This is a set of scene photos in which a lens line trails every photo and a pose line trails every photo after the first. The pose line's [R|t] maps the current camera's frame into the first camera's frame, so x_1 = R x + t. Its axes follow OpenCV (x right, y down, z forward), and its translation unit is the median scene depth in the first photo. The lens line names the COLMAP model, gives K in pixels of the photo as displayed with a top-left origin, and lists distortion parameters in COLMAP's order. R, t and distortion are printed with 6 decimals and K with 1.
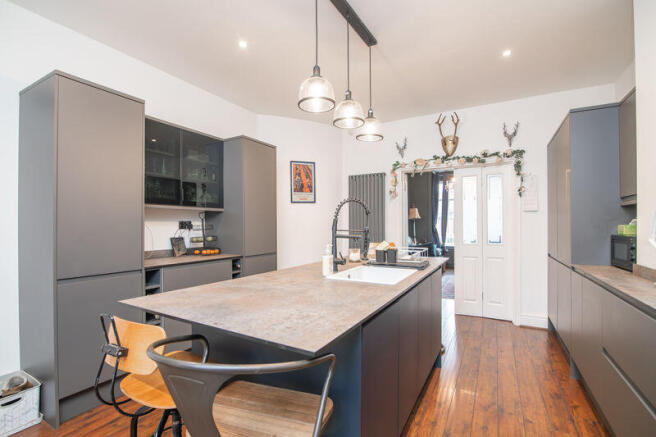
lens RADIAL K [[302.4, 0, 328.0], [0, 302.4, 218.5], [0, 0, 1]] dist [-0.001906, -0.000095]
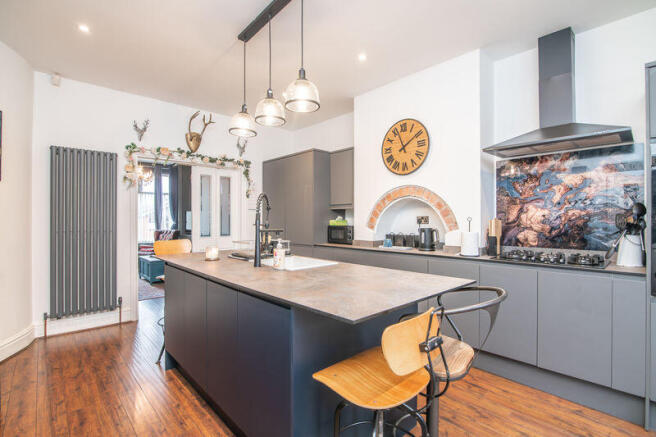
lens RADIAL K [[307.8, 0, 328.0], [0, 307.8, 218.5], [0, 0, 1]] dist [0.001453, 0.000018]
pose [[0.304348, 0.003709, 0.952554, -0.450869], [-0.018940, 0.999818, 0.002159, 0.005523], [-0.952373, -0.018698, 0.304363, 0.250875]]
